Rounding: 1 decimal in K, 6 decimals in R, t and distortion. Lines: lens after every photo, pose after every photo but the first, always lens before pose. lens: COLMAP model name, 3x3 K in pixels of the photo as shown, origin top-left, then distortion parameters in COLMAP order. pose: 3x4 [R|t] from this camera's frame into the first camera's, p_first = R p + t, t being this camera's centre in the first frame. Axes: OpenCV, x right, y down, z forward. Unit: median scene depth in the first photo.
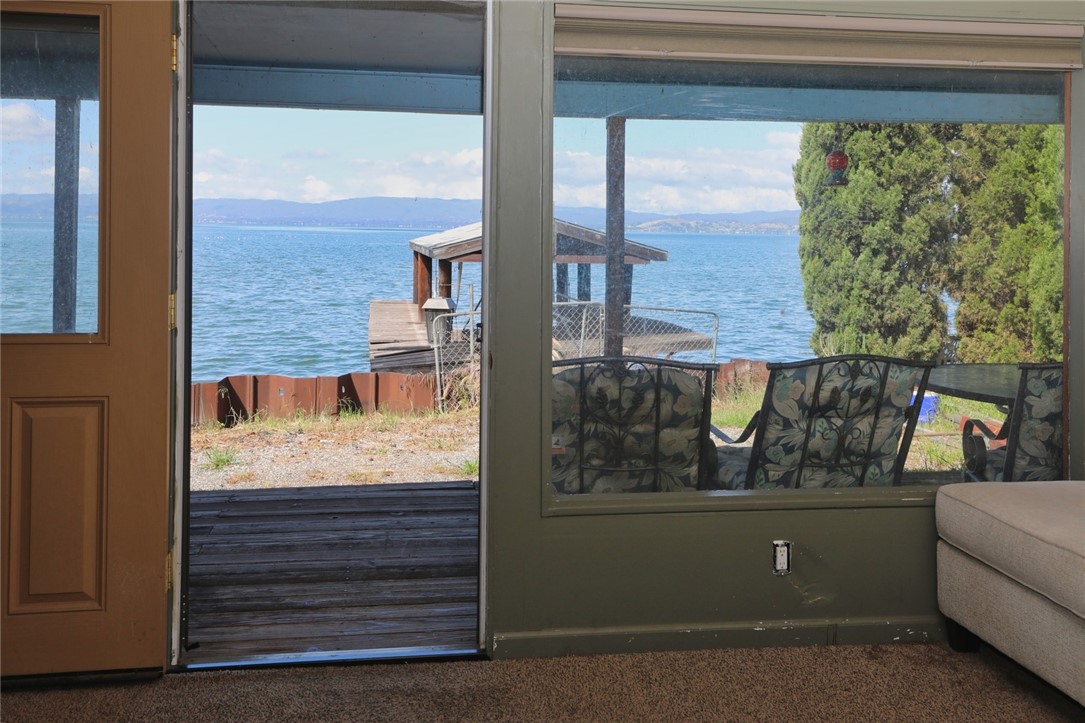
lens RADIAL K [[1072.5, 0, 571.2], [0, 1072.5, 314.5], [0, 0, 1]] dist [0.033644, 0.000000]
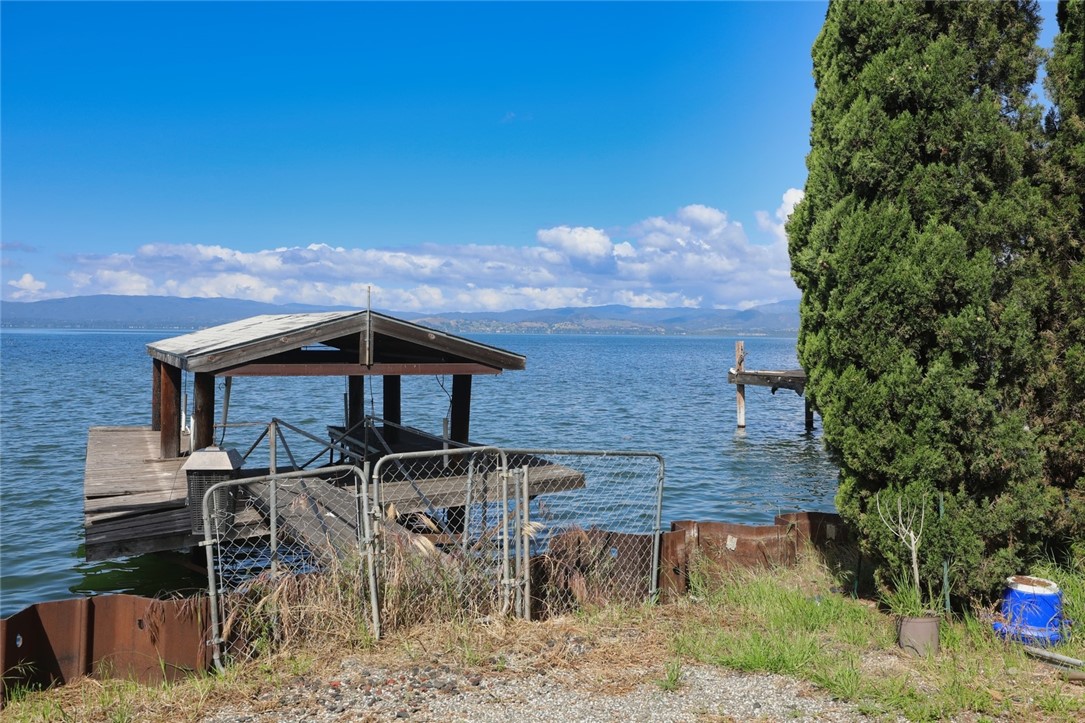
lens RADIAL K [[1072.5, 0, 533.8], [0, 1072.5, 337.0], [0, 0, 1]] dist [0.033644, 0.000000]
pose [[0.979779, -0.008736, 0.199891, -0.073276], [0.023064, 0.997318, -0.069466, -0.031874], [-0.198748, 0.072672, 0.977353, 0.431689]]
